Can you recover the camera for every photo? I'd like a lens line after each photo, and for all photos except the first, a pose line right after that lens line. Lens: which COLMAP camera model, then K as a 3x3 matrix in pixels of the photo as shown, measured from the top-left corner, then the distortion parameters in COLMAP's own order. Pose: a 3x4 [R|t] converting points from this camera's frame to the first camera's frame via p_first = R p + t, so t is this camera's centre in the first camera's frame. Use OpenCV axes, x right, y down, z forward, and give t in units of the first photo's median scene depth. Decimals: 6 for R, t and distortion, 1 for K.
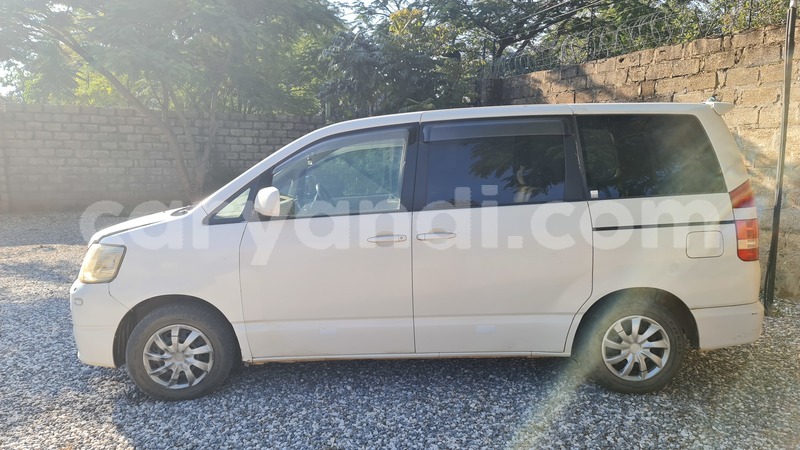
lens RADIAL K [[588.5, 0, 402.1], [0, 588.5, 227.1], [0, 0, 1]] dist [0.075940, -0.053275]
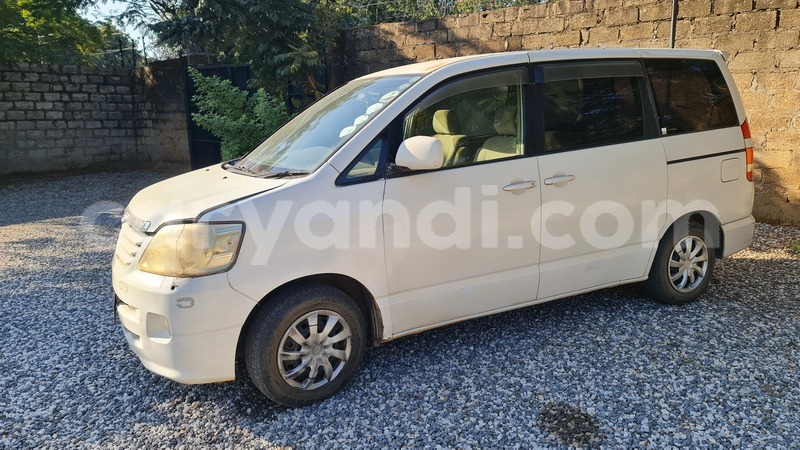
lens RADIAL K [[588.5, 0, 402.2], [0, 588.5, 216.3], [0, 0, 1]] dist [0.075940, -0.053275]
pose [[0.885151, -0.100021, 0.454426, -0.616373], [0.076602, 0.994622, 0.069712, -0.012268], [-0.458955, -0.026896, 0.888053, 0.225945]]
